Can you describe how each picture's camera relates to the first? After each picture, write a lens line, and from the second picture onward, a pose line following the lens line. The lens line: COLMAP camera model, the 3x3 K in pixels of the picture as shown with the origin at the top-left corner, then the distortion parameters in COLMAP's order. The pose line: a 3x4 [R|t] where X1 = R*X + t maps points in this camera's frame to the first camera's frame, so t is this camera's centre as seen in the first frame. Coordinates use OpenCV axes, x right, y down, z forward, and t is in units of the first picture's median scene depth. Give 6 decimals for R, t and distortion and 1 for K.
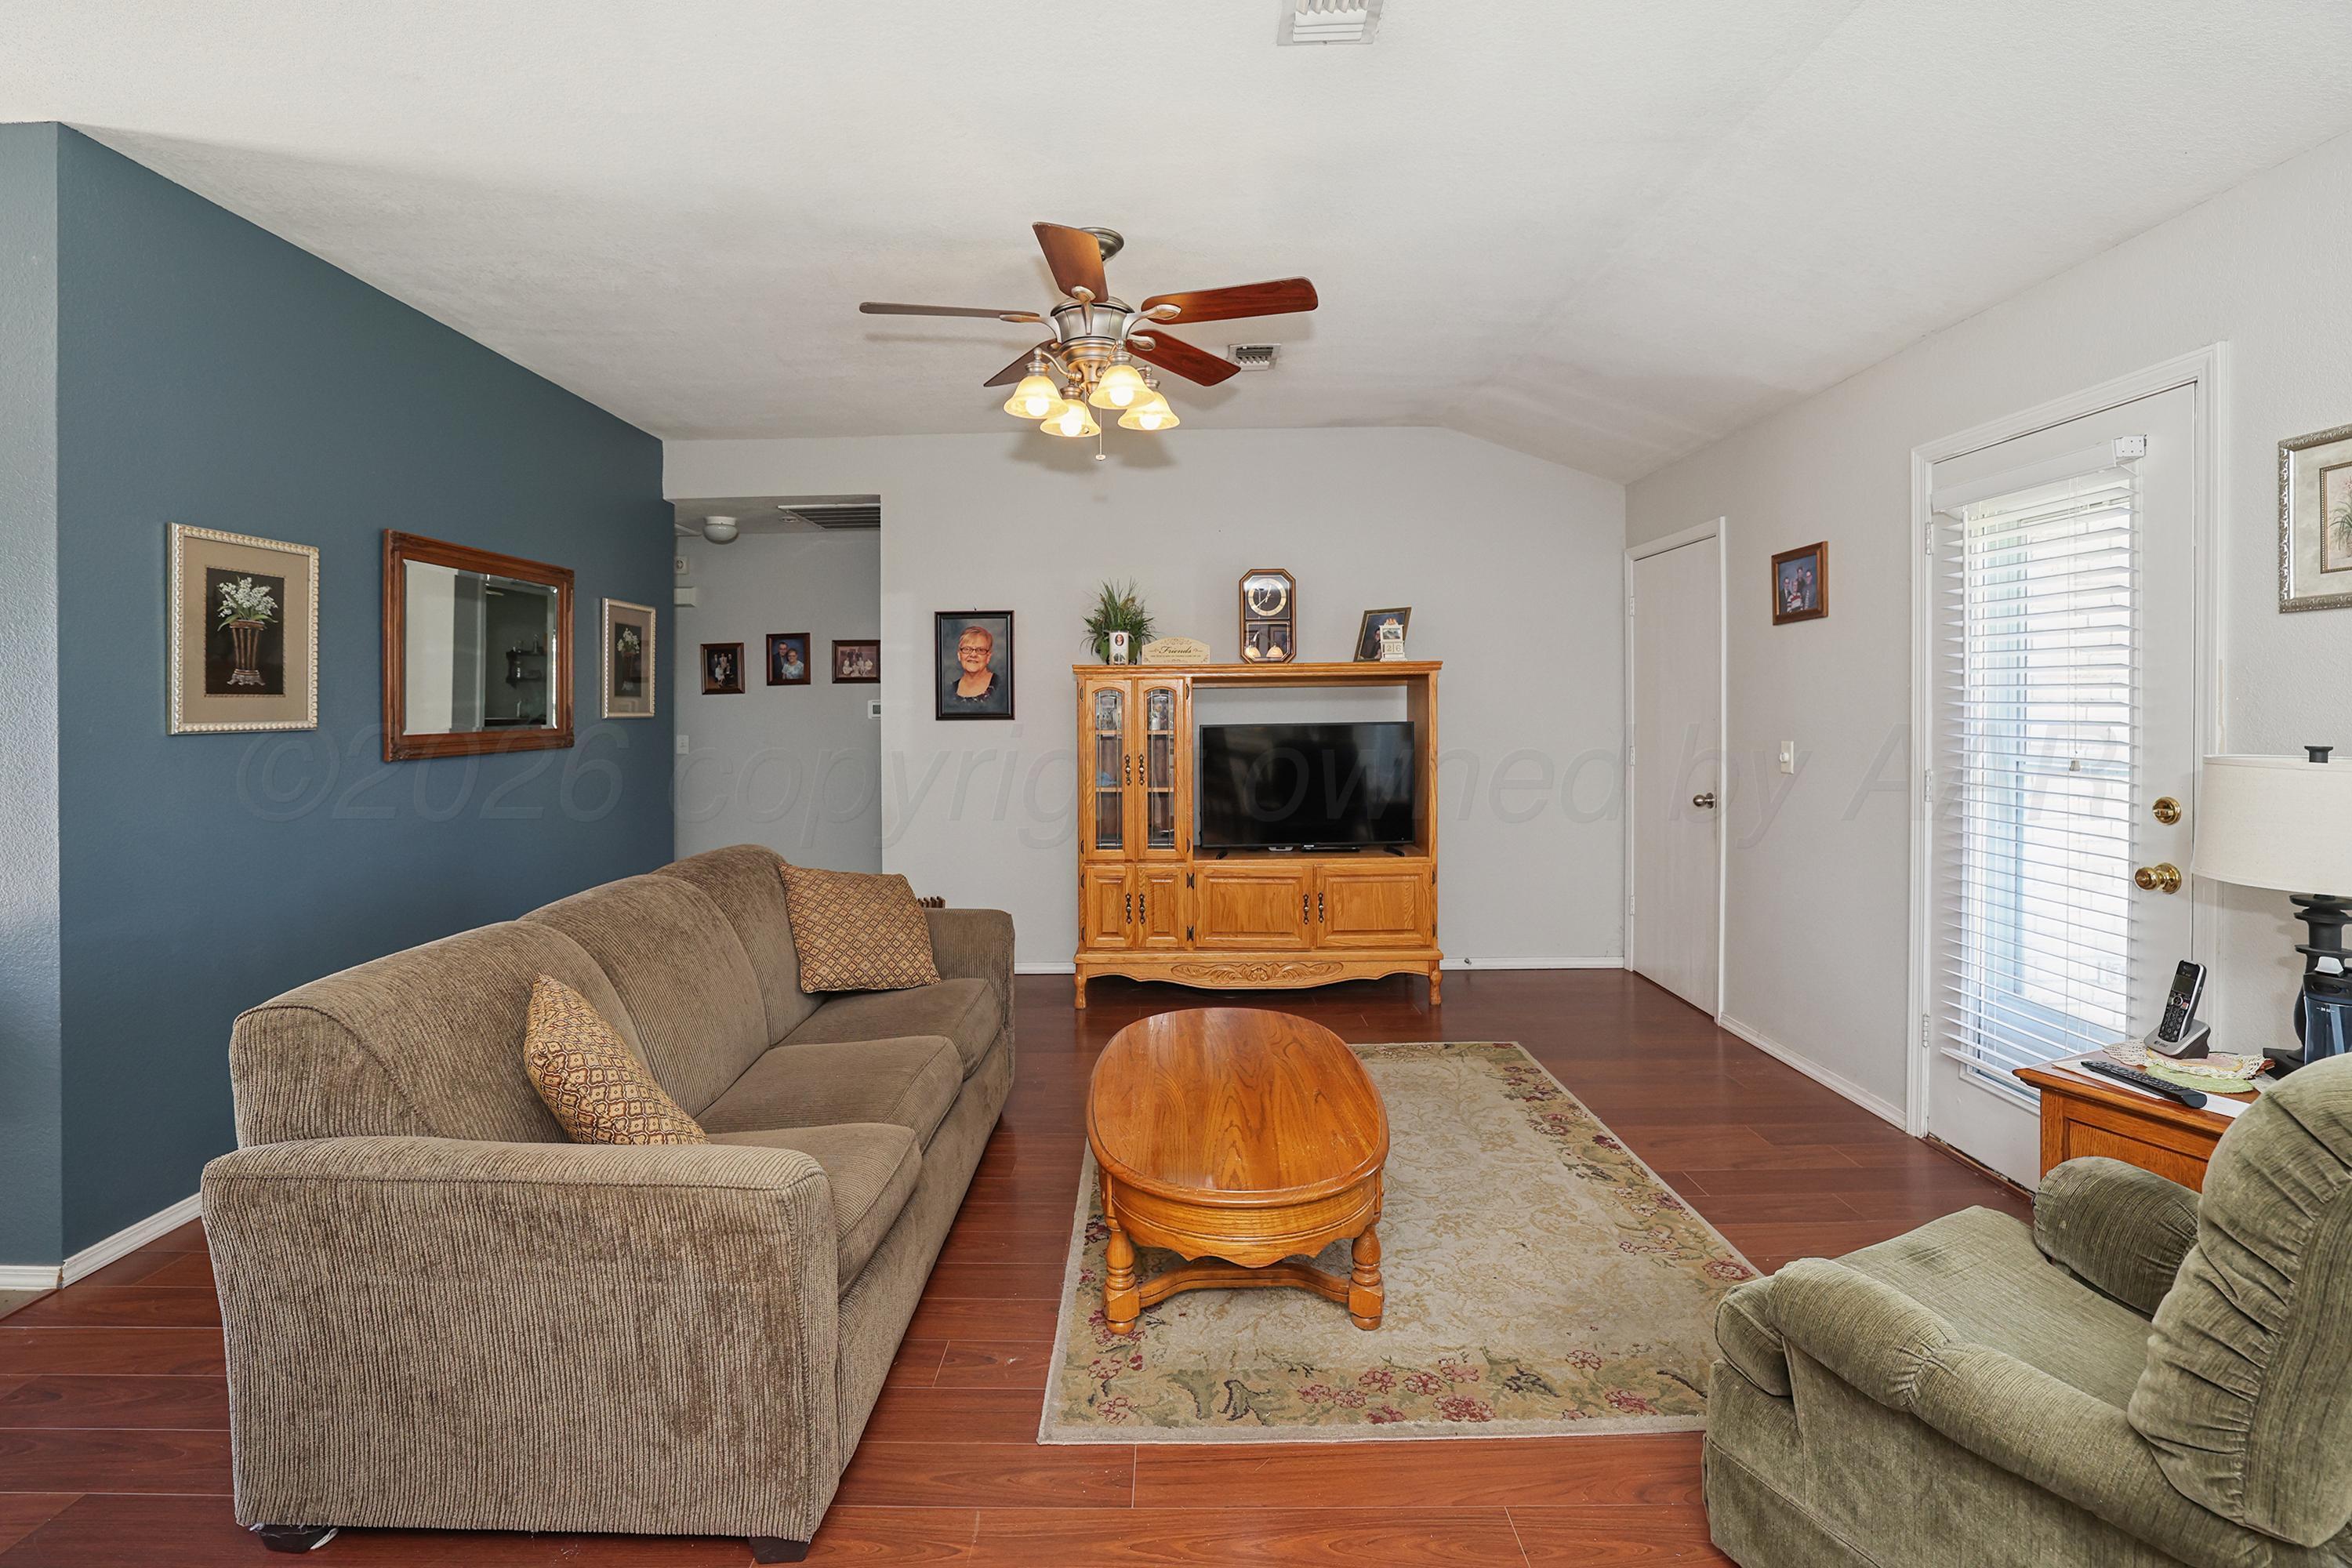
lens RADIAL K [[1050.9, 0, 1143.3], [0, 1050.9, 716.0], [0, 0, 1]] dist [-0.027802, 0.003913]
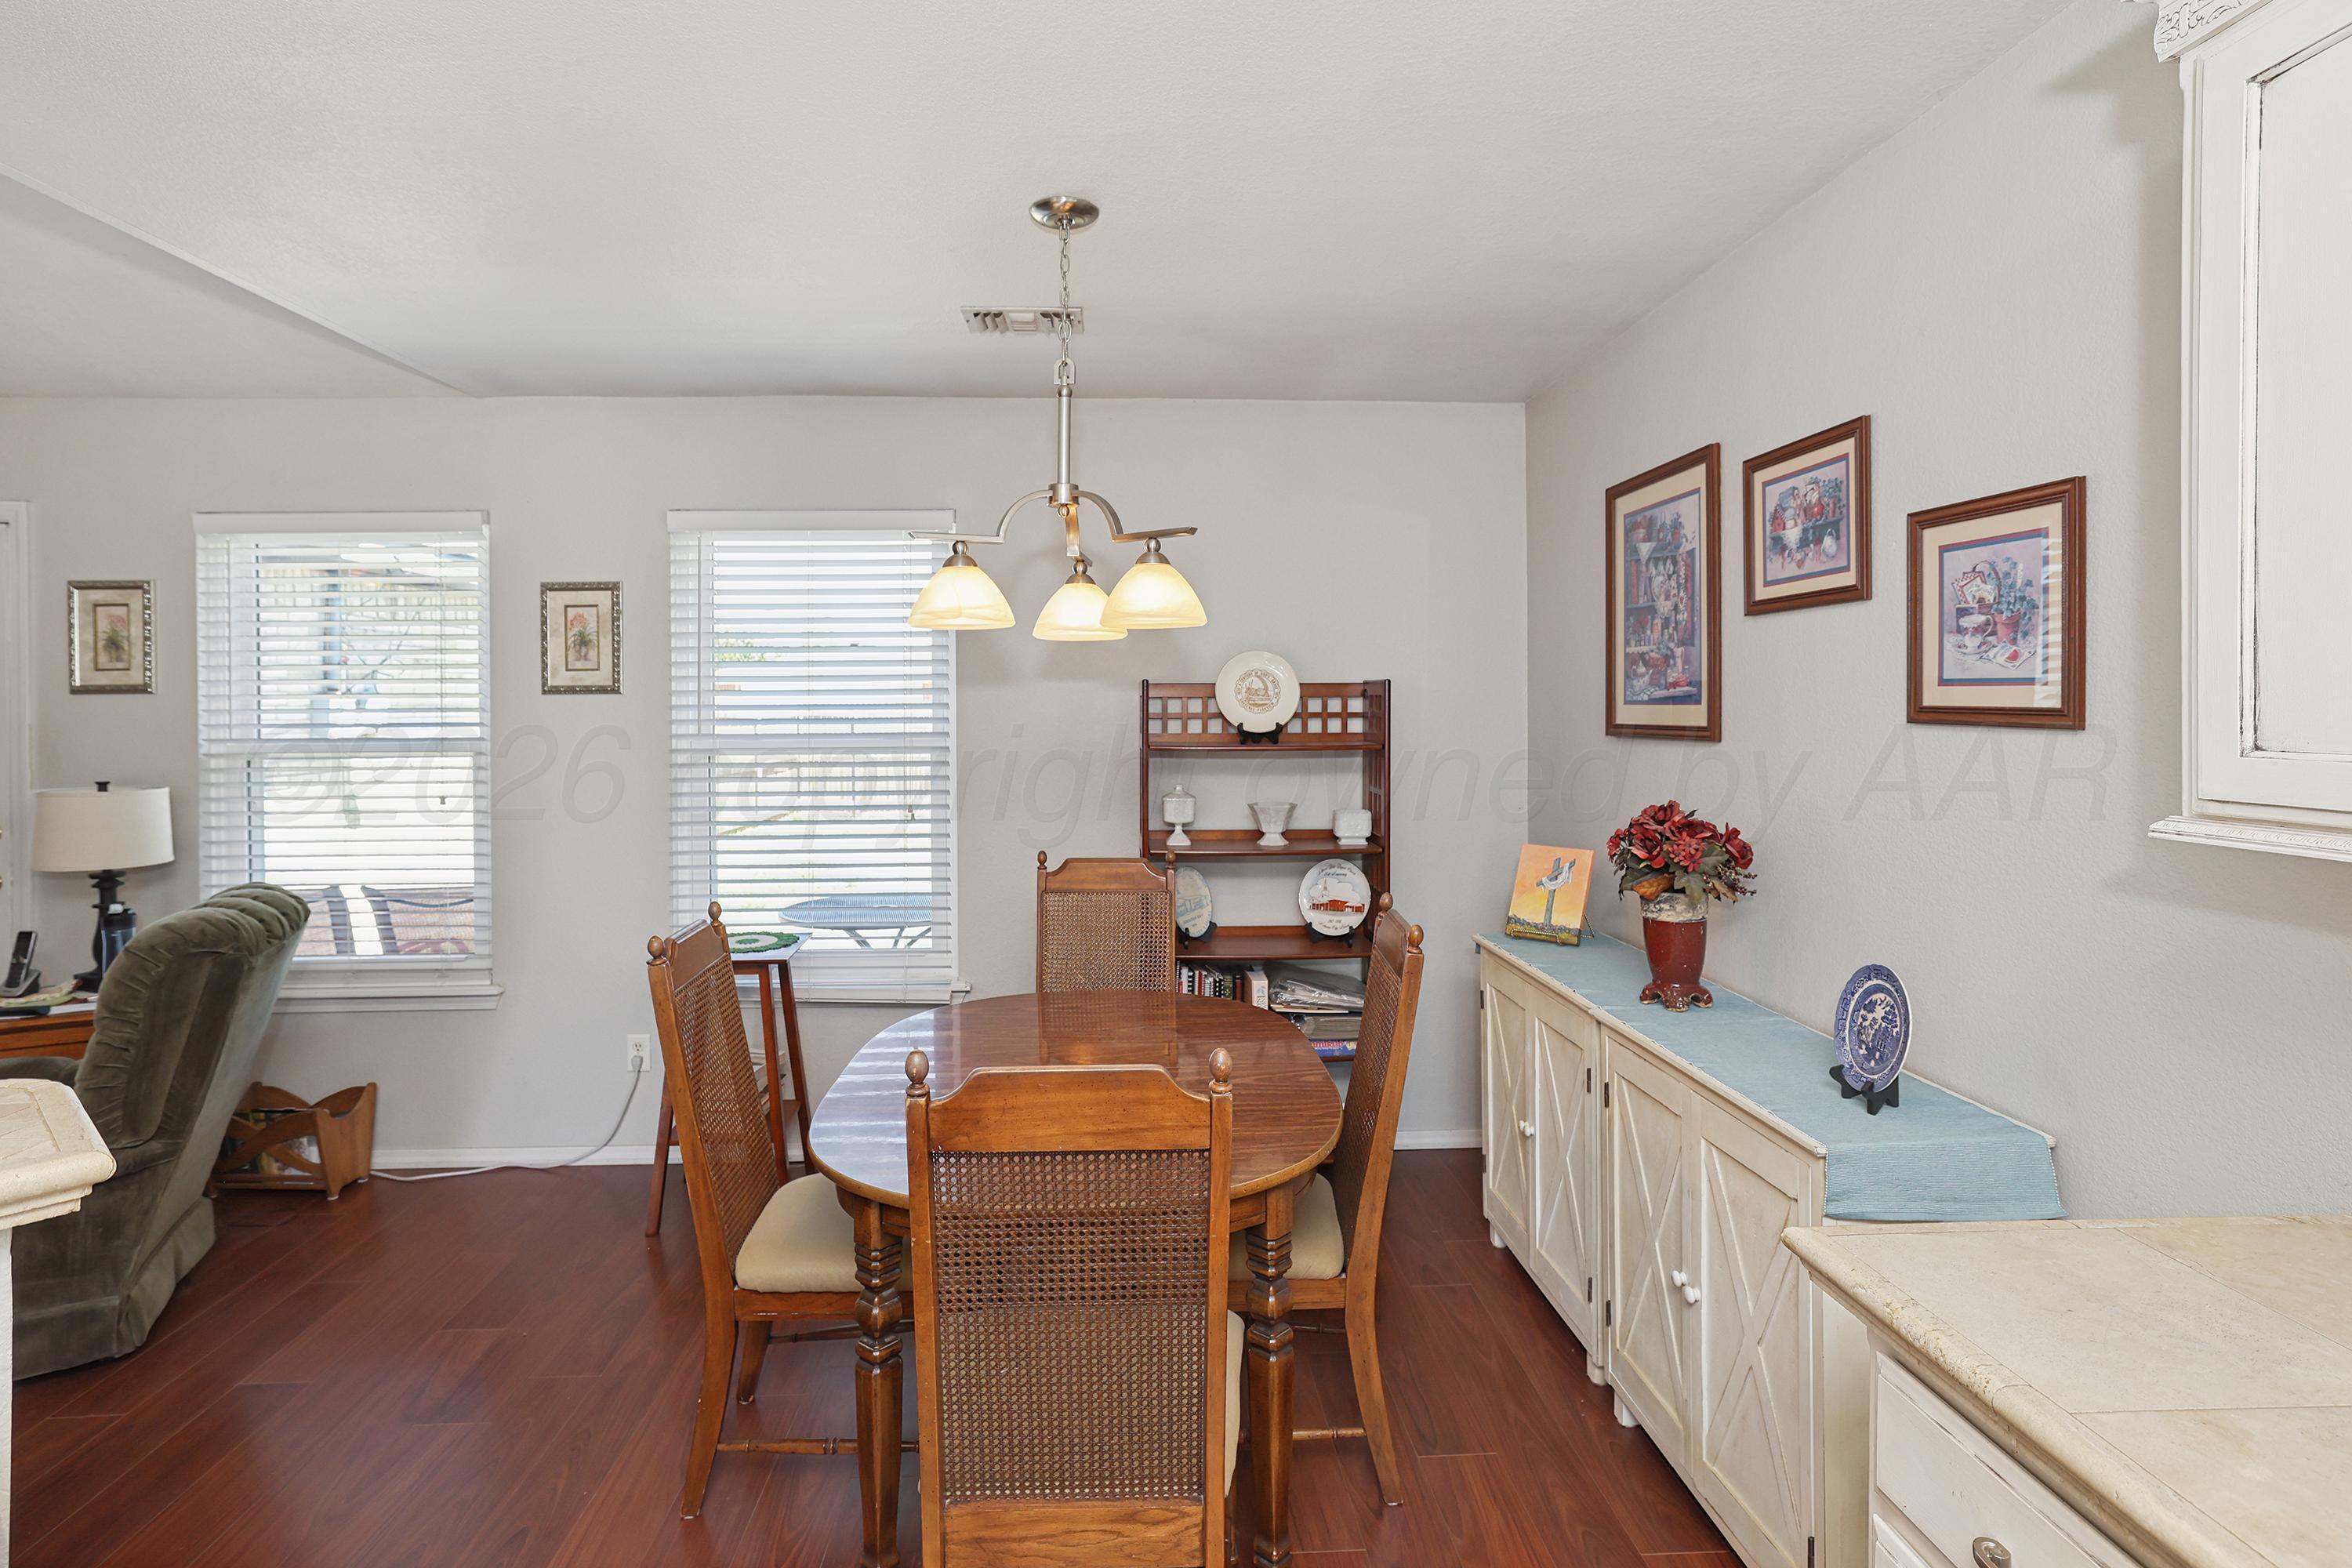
lens RADIAL K [[1163.3, 0, 1192.5], [0, 1163.3, 725.2], [0, 0, 1]] dist [-0.013667, -0.001456]
pose [[-0.091461, -0.010973, 0.995748, -0.681840], [0.014064, 0.999825, 0.012310, -0.046902], [-0.995709, 0.015130, -0.091290, -0.469613]]
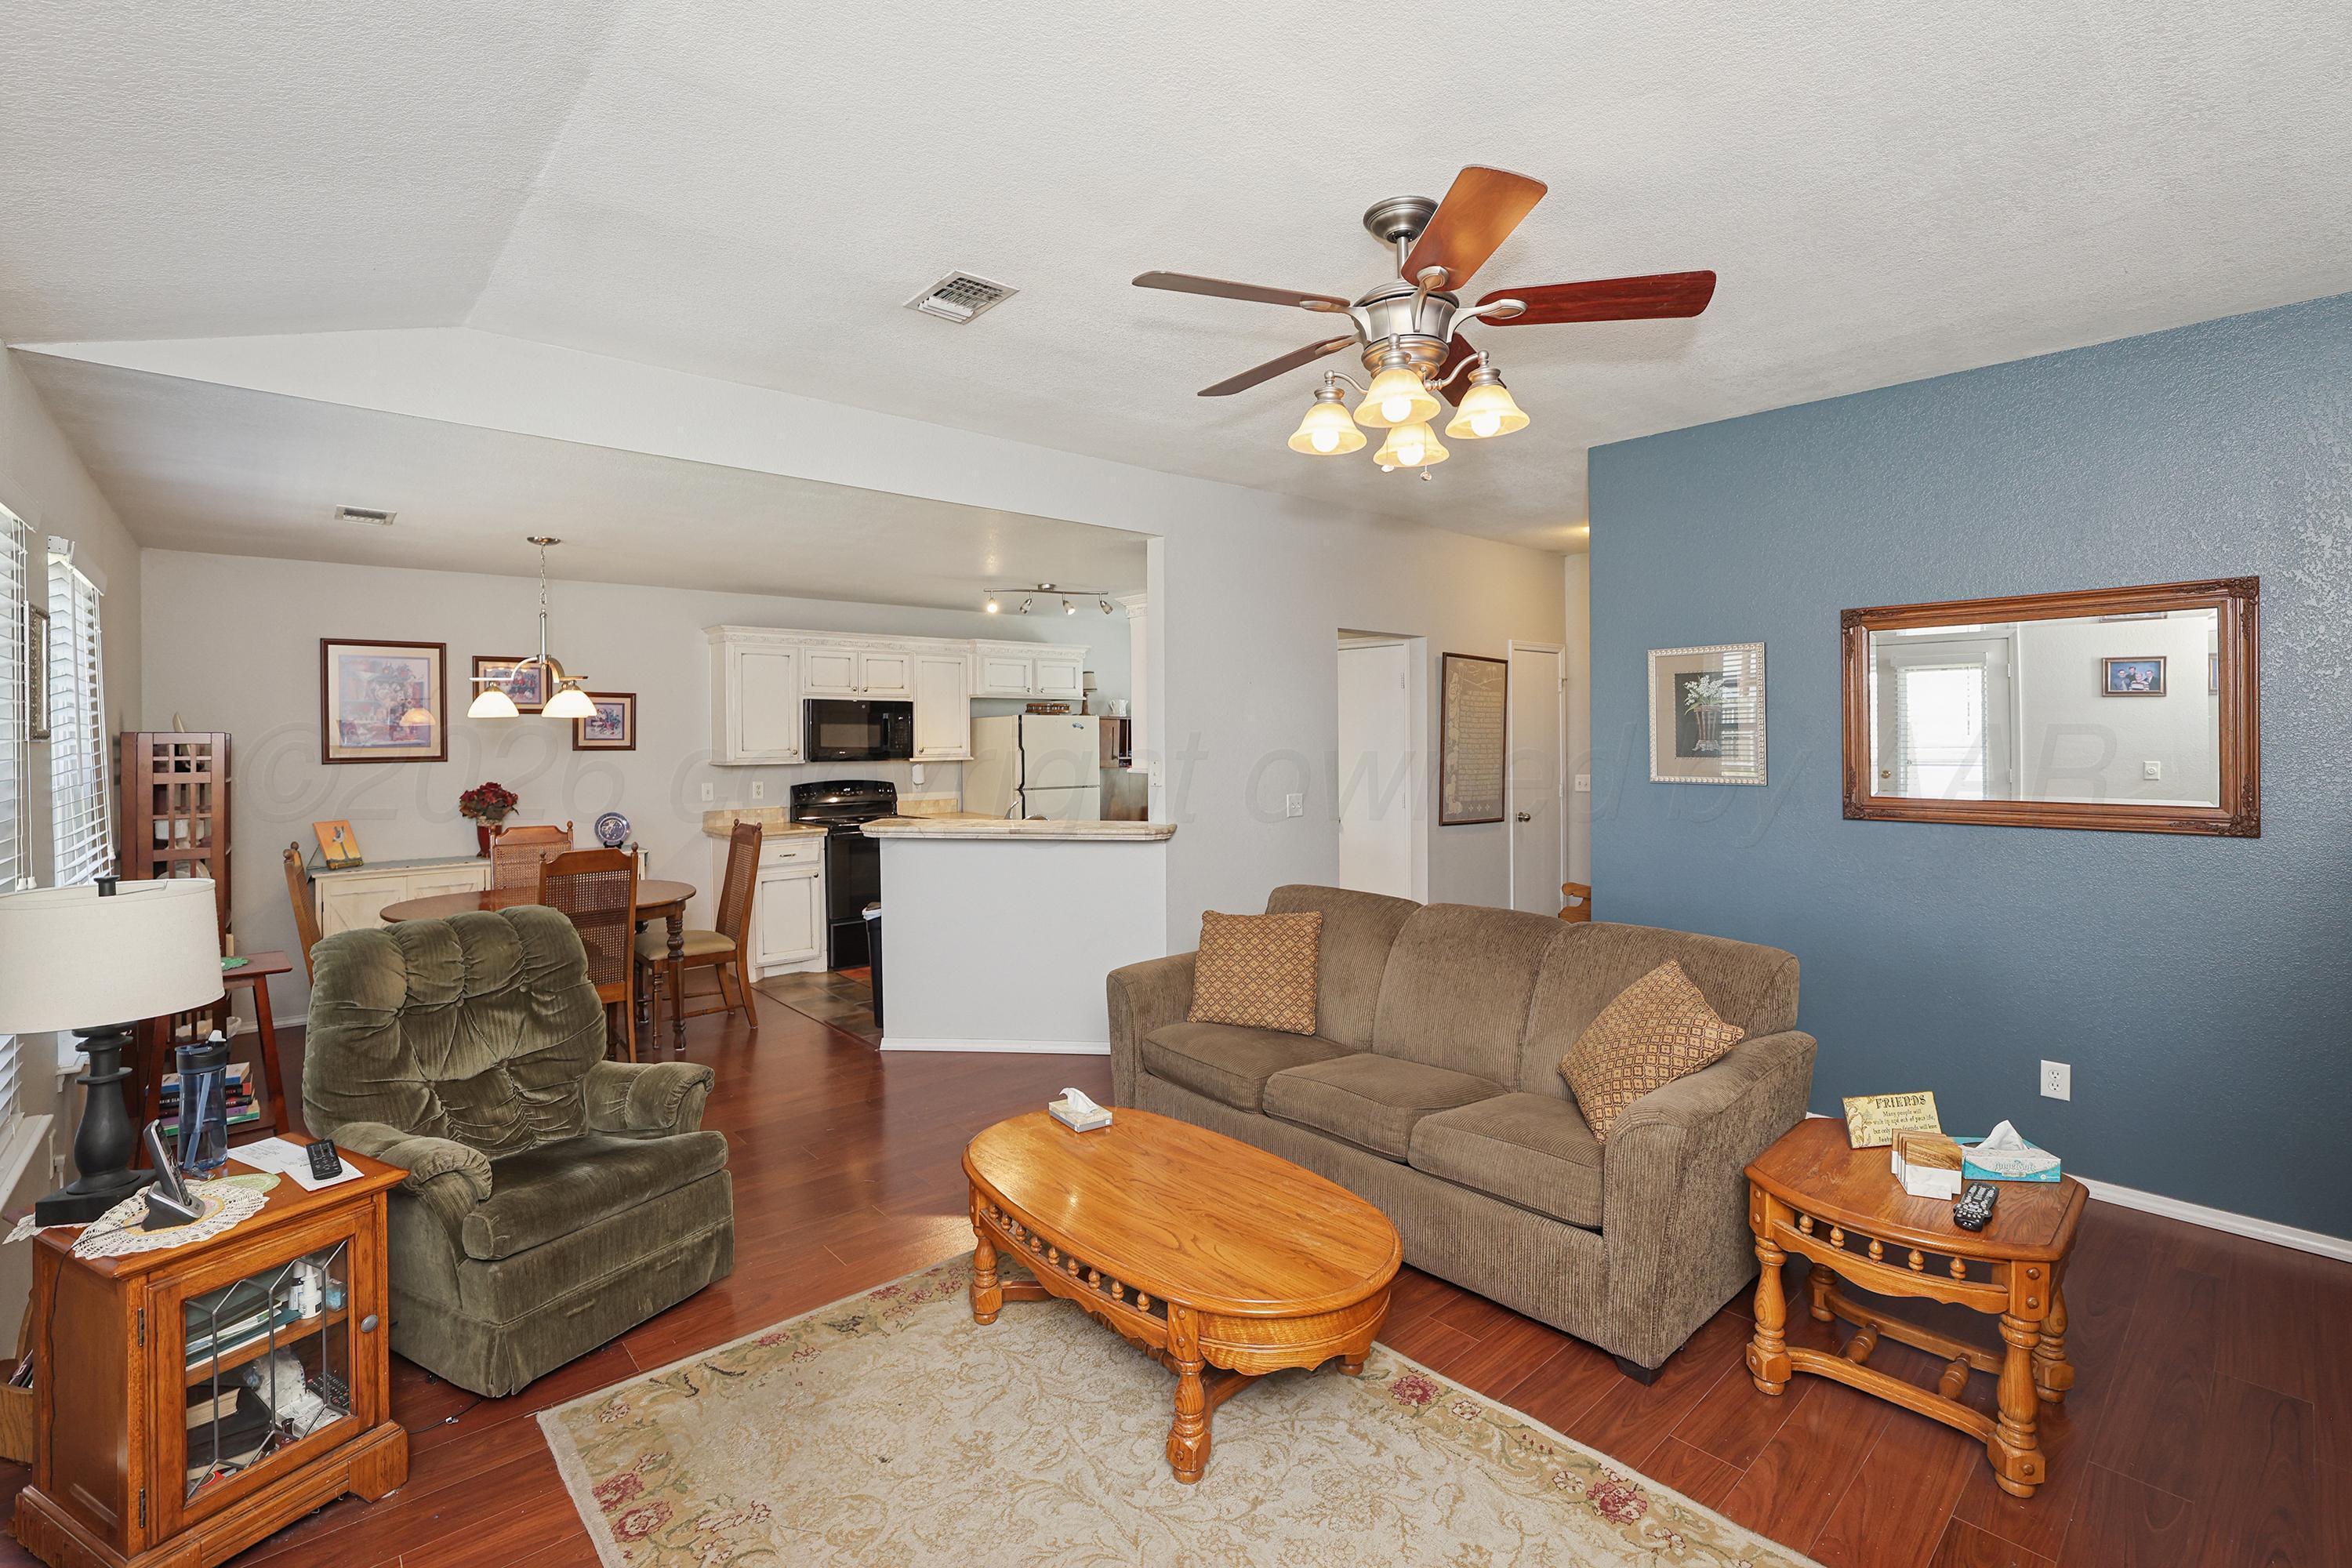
lens RADIAL K [[1050.9, 0, 1158.5], [0, 1050.9, 736.0], [0, 0, 1]] dist [-0.027802, 0.003913]
pose [[-0.729837, 0.012192, -0.683512, 0.863034], [0.005419, 0.999913, 0.012050, -0.092717], [0.683599, 0.005090, -0.729840, 1.975816]]
